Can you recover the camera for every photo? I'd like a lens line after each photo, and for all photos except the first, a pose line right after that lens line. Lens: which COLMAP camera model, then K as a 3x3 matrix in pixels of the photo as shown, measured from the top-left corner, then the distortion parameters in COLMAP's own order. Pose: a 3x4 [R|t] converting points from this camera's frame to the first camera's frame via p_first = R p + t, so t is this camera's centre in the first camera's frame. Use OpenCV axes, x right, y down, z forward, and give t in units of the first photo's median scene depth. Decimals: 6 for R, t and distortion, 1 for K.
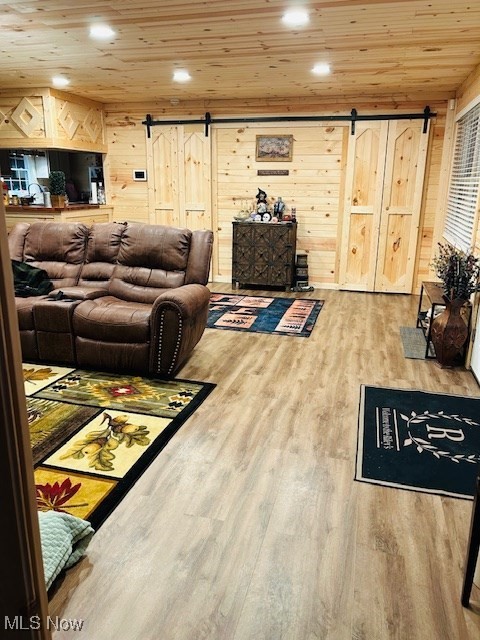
lens RADIAL K [[478.2, 0, 243.0], [0, 478.2, 318.6], [0, 0, 1]] dist [0.063889, -0.071976]
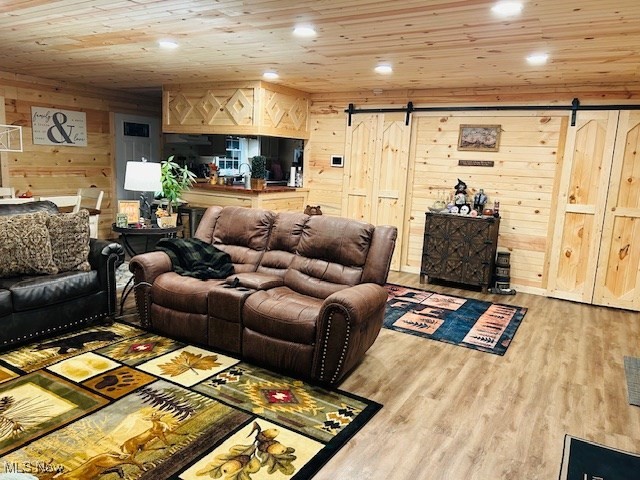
lens RADIAL K [[478.2, 0, 315.5], [0, 478.2, 239.0], [0, 0, 1]] dist [0.063889, -0.071976]
pose [[0.962960, 0.077438, -0.258287, 0.017348], [-0.106473, 0.989237, -0.100370, -0.035904], [0.247734, 0.124153, 0.960840, 0.051565]]
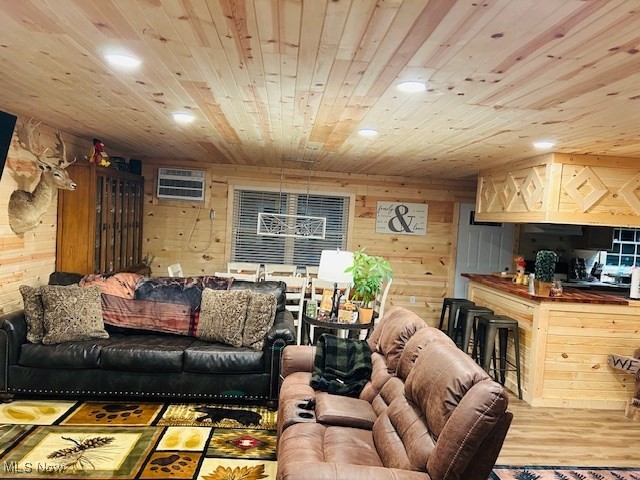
lens RADIAL K [[478.2, 0, 322.6], [0, 478.2, 241.0], [0, 0, 1]] dist [0.063889, -0.071976]
pose [[0.332159, 0.052811, -0.941744, 0.235786], [-0.310163, 0.949022, -0.056177, -0.170574], [0.890769, 0.310754, 0.331607, 0.429553]]
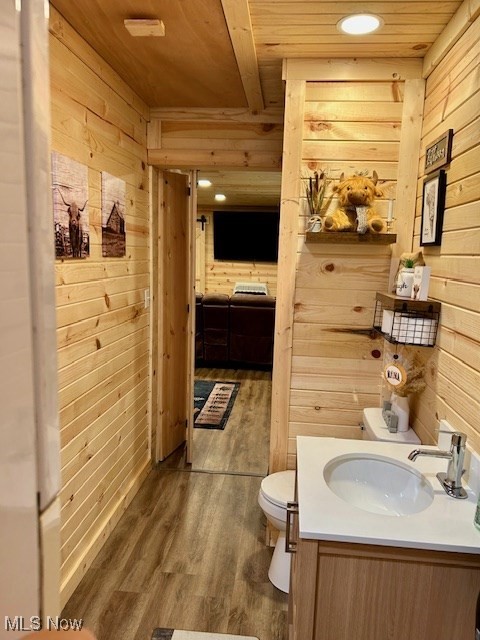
lens RADIAL K [[478.2, 0, 246.9], [0, 478.2, 324.6], [0, 0, 1]] dist [0.063889, -0.071976]
pose [[-0.983522, -0.009509, -0.180536, -0.081754], [-0.082776, 0.911475, 0.402940, -0.515949], [0.160722, 0.411245, -0.897244, 1.732456]]
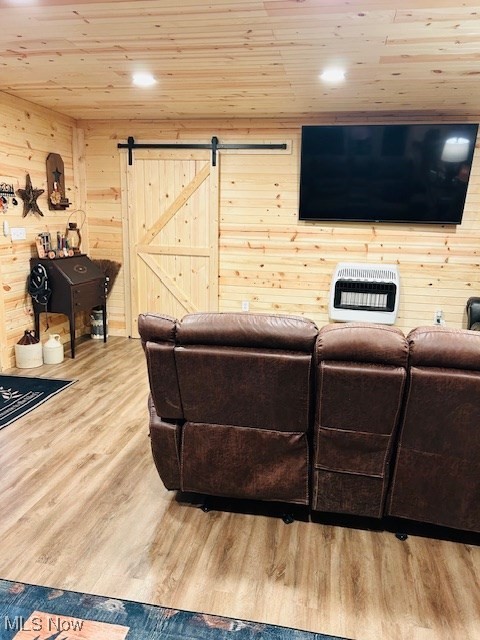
lens RADIAL K [[478.2, 0, 243.5], [0, 478.2, 317.5], [0, 0, 1]] dist [0.063889, -0.071976]
pose [[-0.996624, -0.020661, -0.079454, -0.095267], [-0.055347, 0.883898, 0.464393, -0.301800], [0.060635, 0.467223, -0.882058, 1.024103]]
